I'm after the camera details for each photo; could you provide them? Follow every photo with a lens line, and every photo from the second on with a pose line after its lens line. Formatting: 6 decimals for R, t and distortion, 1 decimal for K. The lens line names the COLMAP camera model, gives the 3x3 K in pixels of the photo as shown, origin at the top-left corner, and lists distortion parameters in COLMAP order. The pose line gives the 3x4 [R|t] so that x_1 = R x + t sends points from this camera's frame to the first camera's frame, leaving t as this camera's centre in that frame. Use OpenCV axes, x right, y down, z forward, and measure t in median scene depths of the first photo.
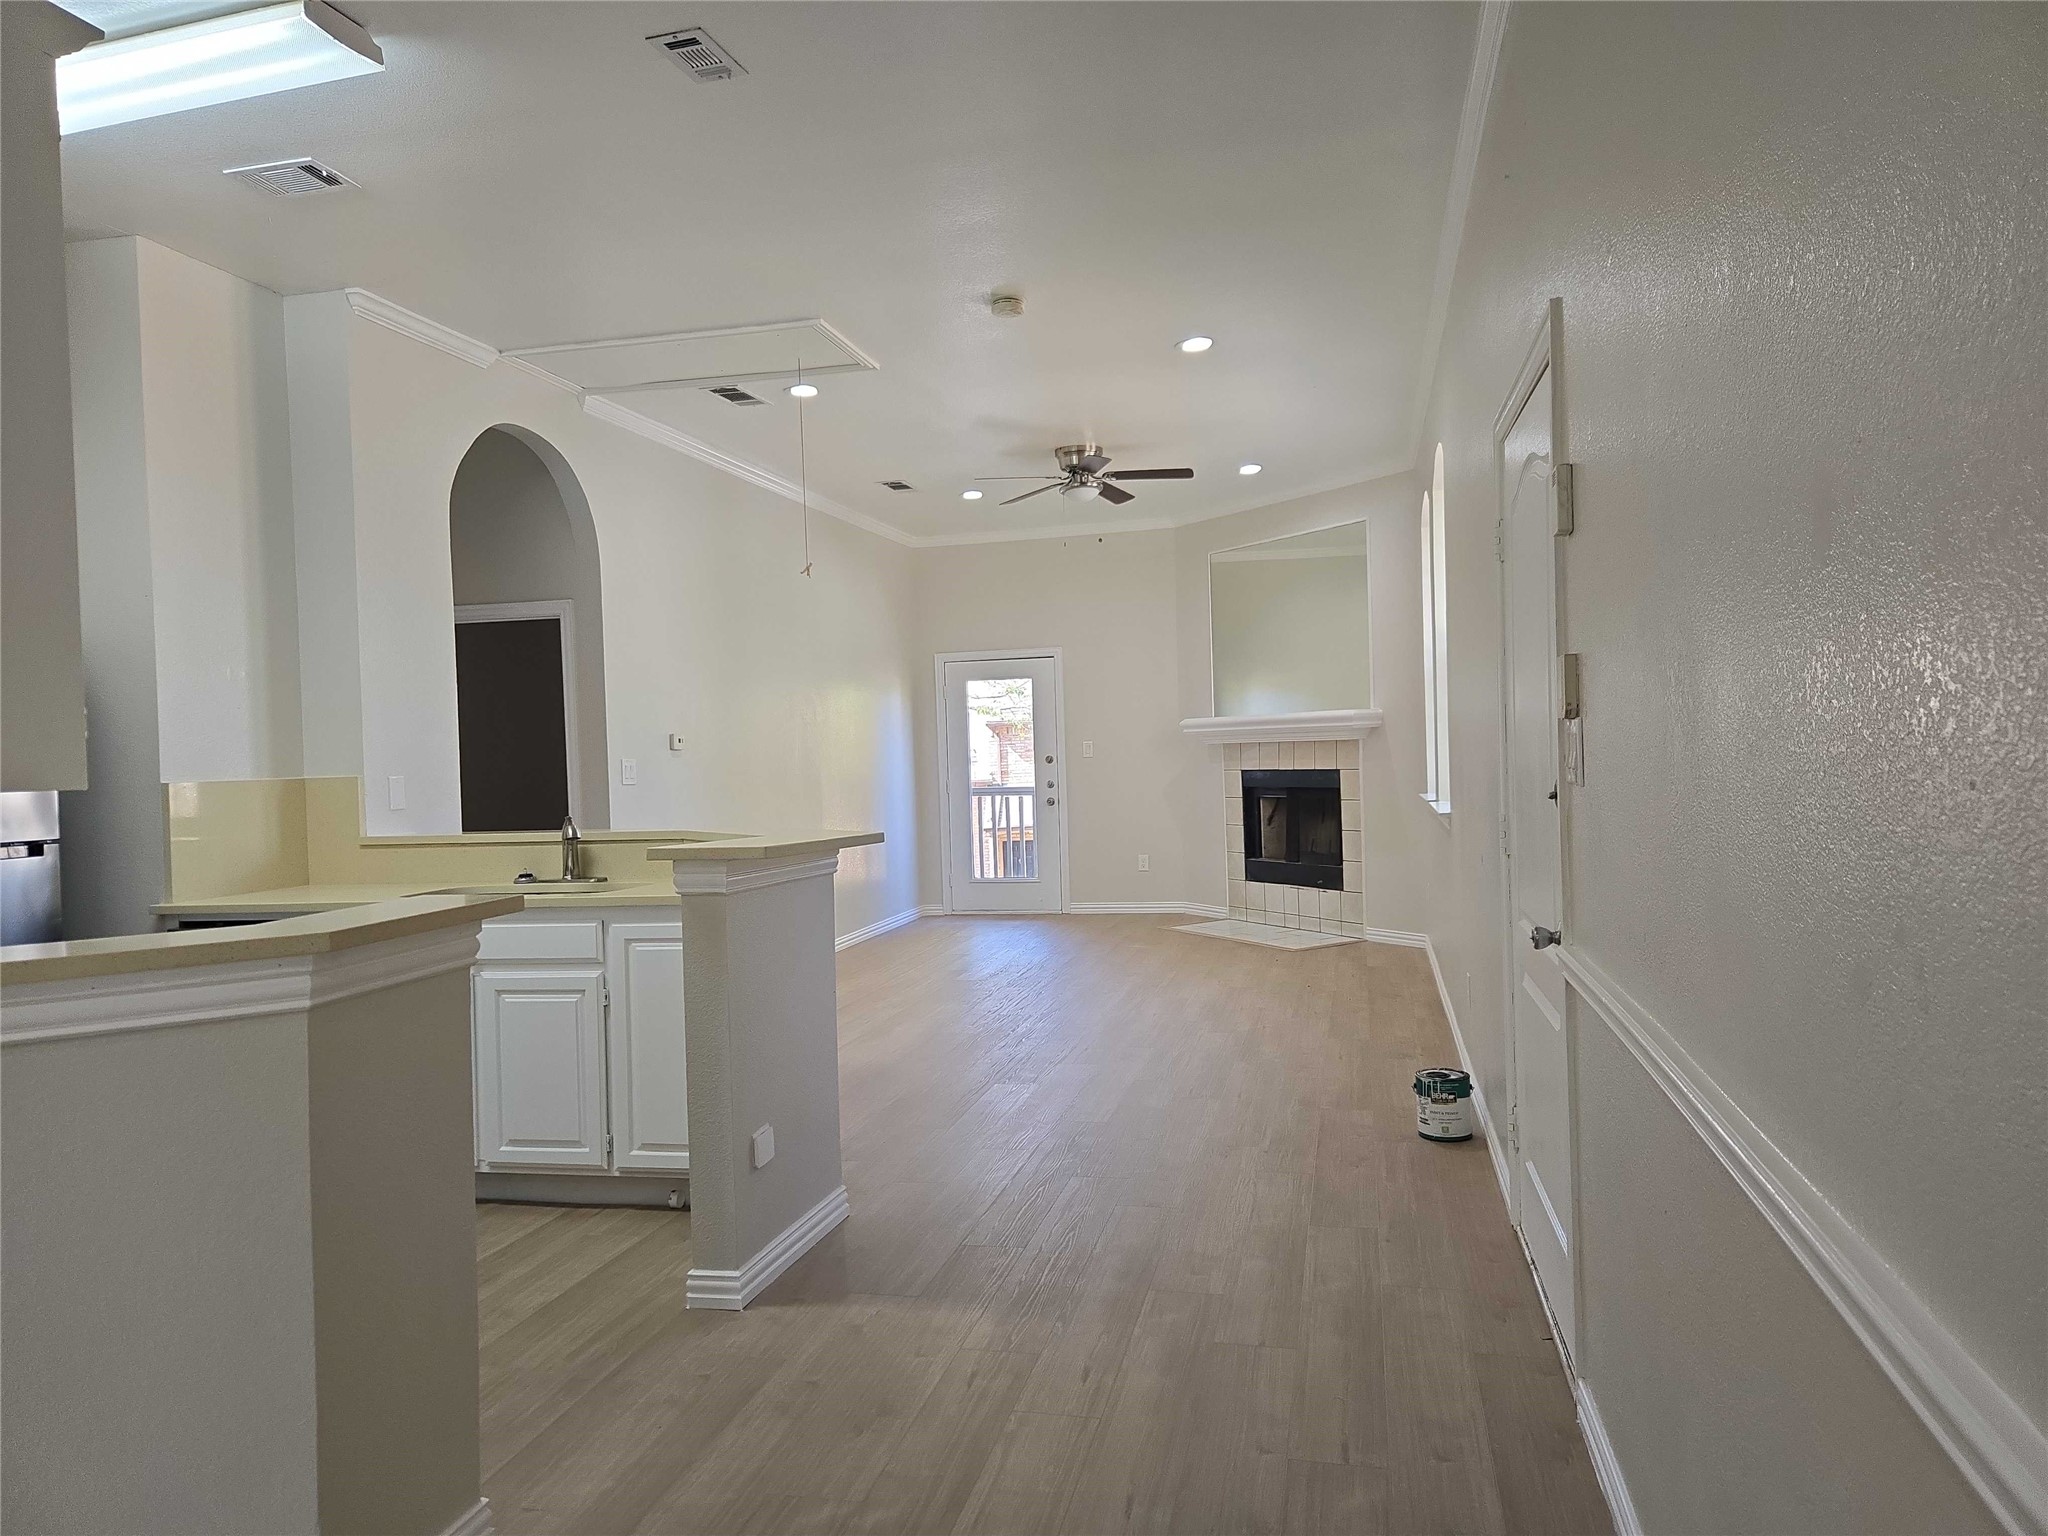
lens RADIAL K [[1390.6, 0, 1022.2], [0, 1390.6, 773.5], [0, 0, 1]] dist [0.062631, -0.049099]
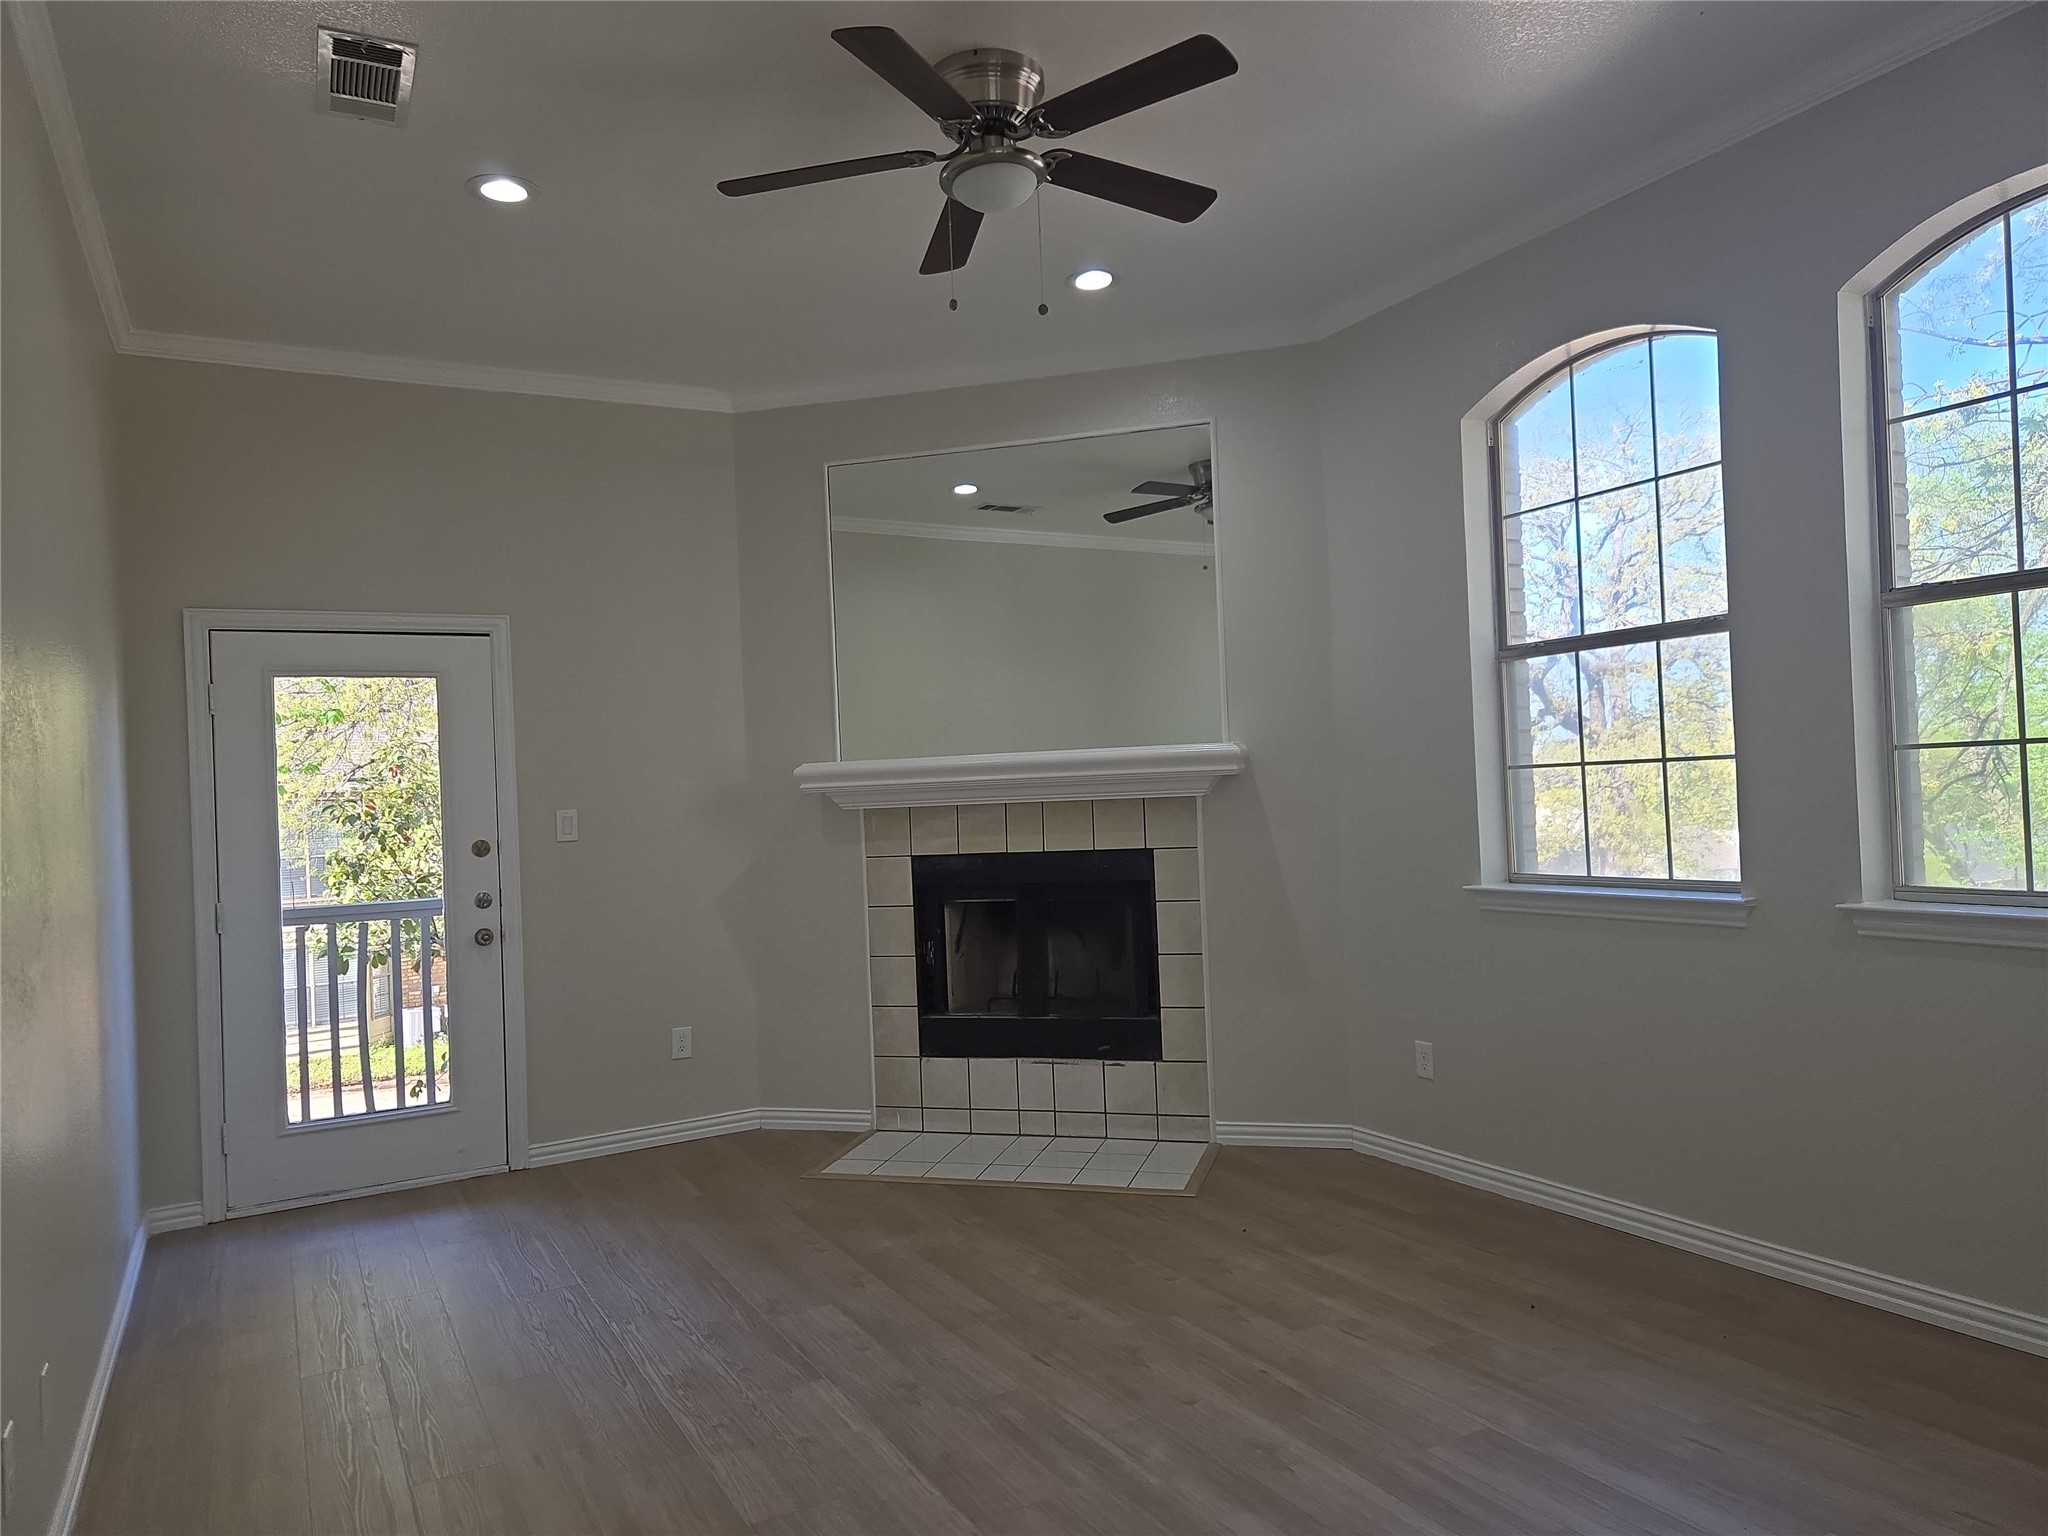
lens RADIAL K [[1390.6, 0, 1024.3], [0, 1390.6, 746.0], [0, 0, 1]] dist [0.062631, -0.049099]
pose [[0.731036, 0.021179, 0.682010, -0.189895], [0.030212, 0.997533, -0.063361, -0.009646], [-0.681670, 0.066924, 0.728593, 0.561384]]
